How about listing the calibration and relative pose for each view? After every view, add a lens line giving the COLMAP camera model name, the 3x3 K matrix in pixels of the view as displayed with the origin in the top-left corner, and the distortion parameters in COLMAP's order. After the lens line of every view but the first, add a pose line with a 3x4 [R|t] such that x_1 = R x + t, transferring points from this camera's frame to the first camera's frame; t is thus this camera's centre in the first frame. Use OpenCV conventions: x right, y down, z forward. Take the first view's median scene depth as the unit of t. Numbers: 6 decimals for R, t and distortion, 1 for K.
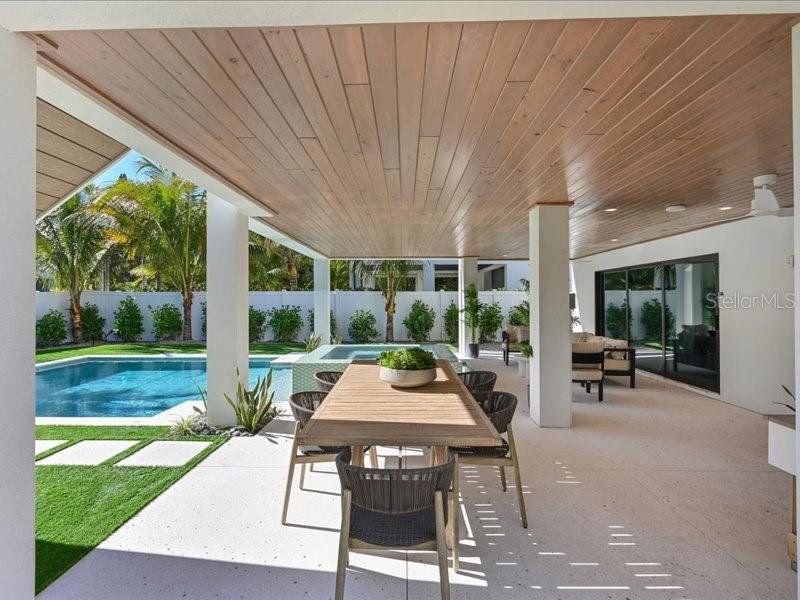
lens RADIAL K [[377.7, 0, 400.0], [0, 377.7, 300.0], [0, 0, 1]] dist [0.000374, 0.000245]
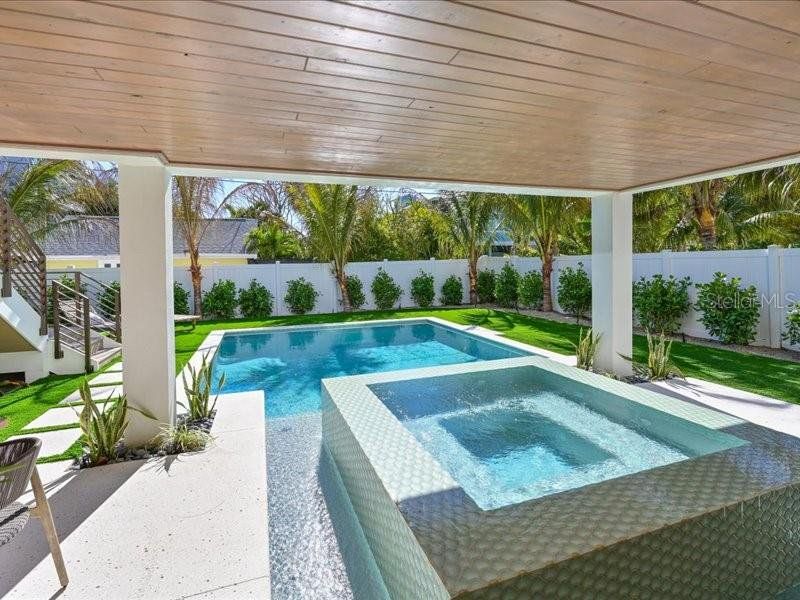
lens RADIAL K [[377.7, 0, 400.0], [0, 377.7, 300.0], [0, 0, 1]] dist [0.000374, 0.000245]
pose [[0.349023, 0.087974, -0.932976, 0.140117], [0.006990, 0.995312, 0.096467, -0.009254], [0.937088, -0.040191, 0.346772, 0.393219]]
